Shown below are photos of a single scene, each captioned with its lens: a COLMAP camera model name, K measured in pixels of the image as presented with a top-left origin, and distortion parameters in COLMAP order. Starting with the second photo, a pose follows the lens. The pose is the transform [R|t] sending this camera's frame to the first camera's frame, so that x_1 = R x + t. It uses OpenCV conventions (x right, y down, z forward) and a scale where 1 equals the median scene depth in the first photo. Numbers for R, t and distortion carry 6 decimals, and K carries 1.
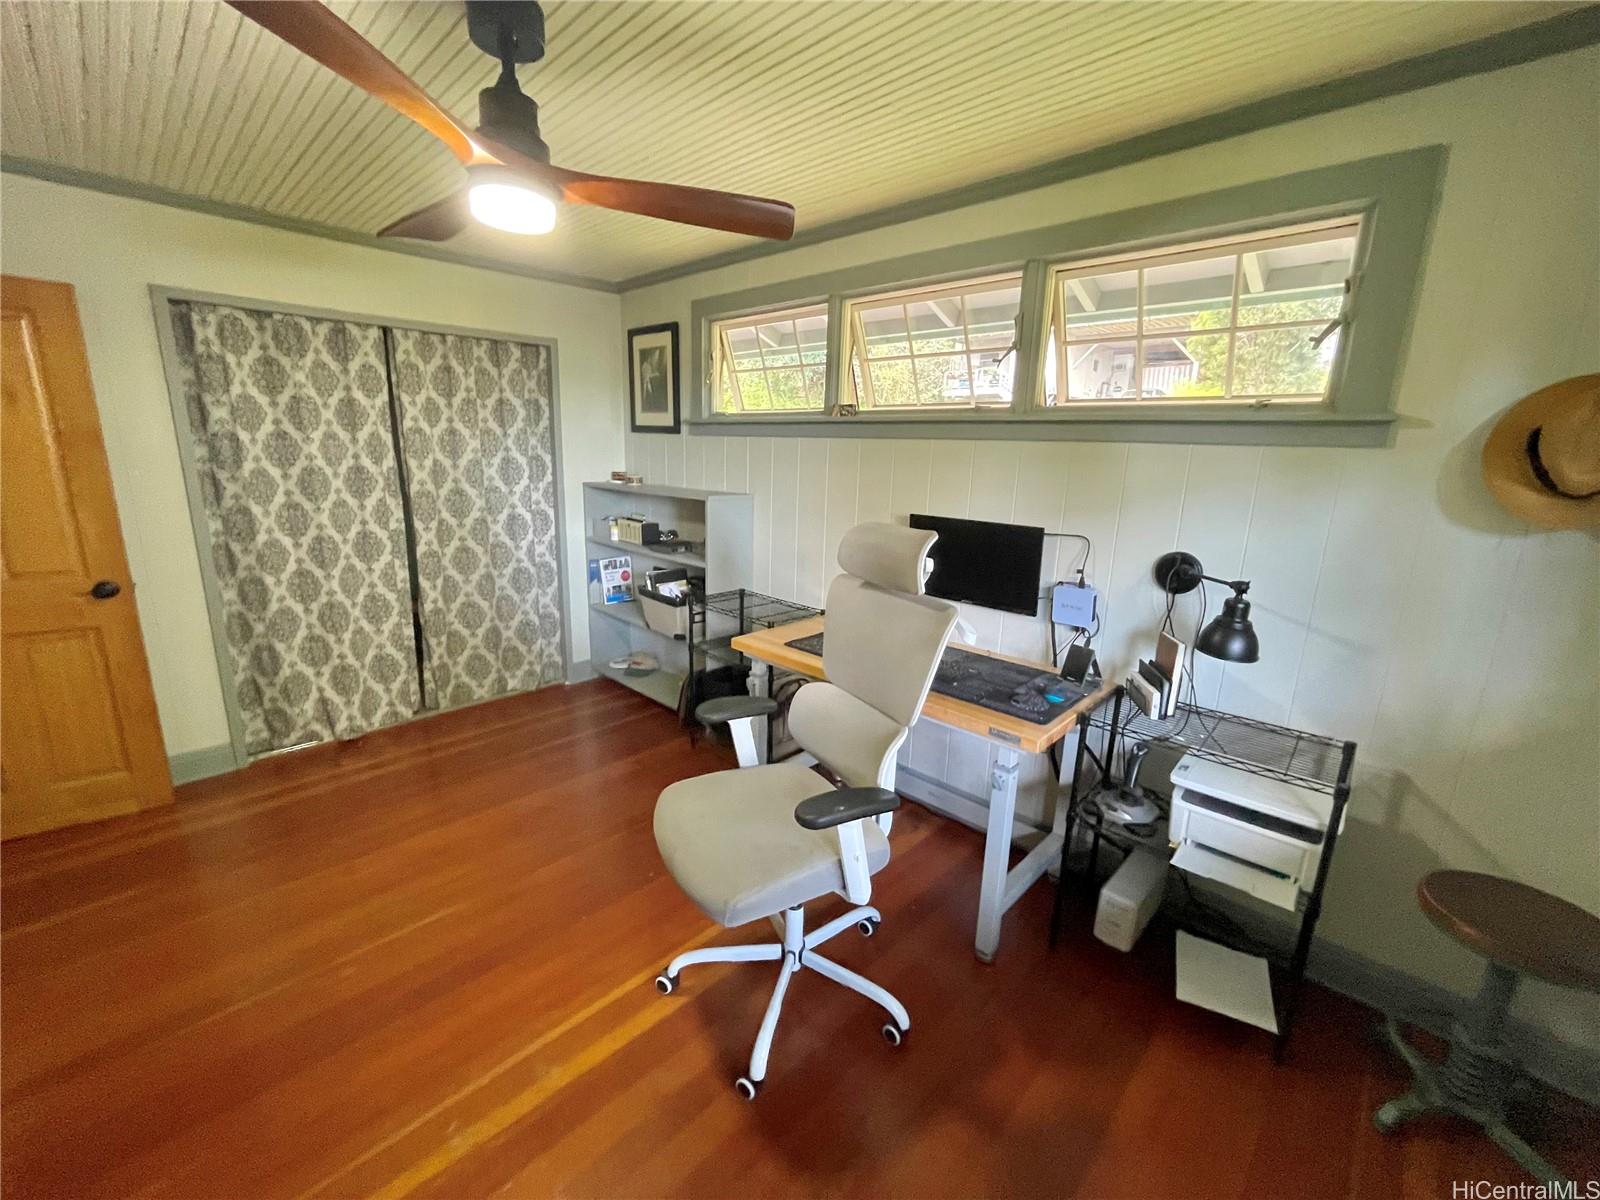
lens RADIAL K [[654.3, 0, 797.6], [0, 654.3, 603.5], [0, 0, 1]] dist [-0.001704, 0.001591]
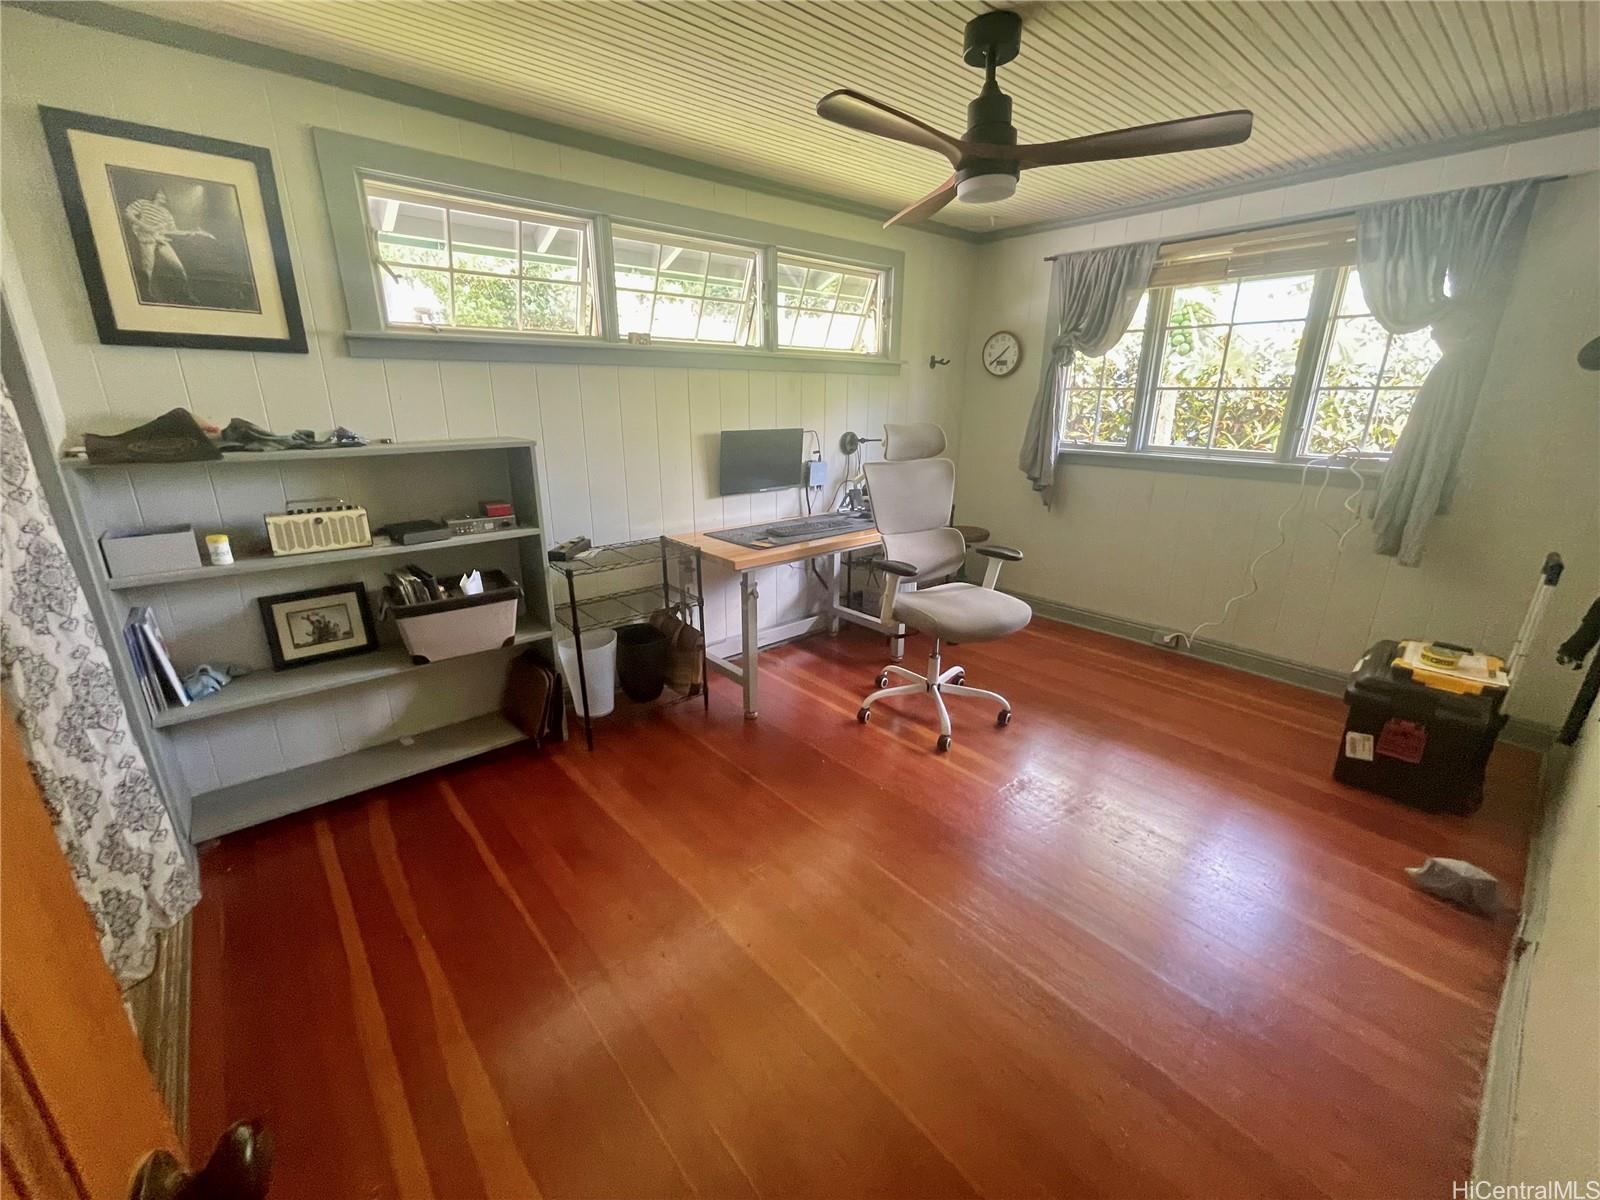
lens RADIAL K [[654.3, 0, 796.9], [0, 654.3, 596.3], [0, 0, 1]] dist [-0.001704, 0.001591]
pose [[0.096924, -0.321165, 0.942050, -0.876448], [0.230513, 0.928015, 0.292664, -0.144316], [-0.968230, 0.188789, 0.163980, 0.586816]]
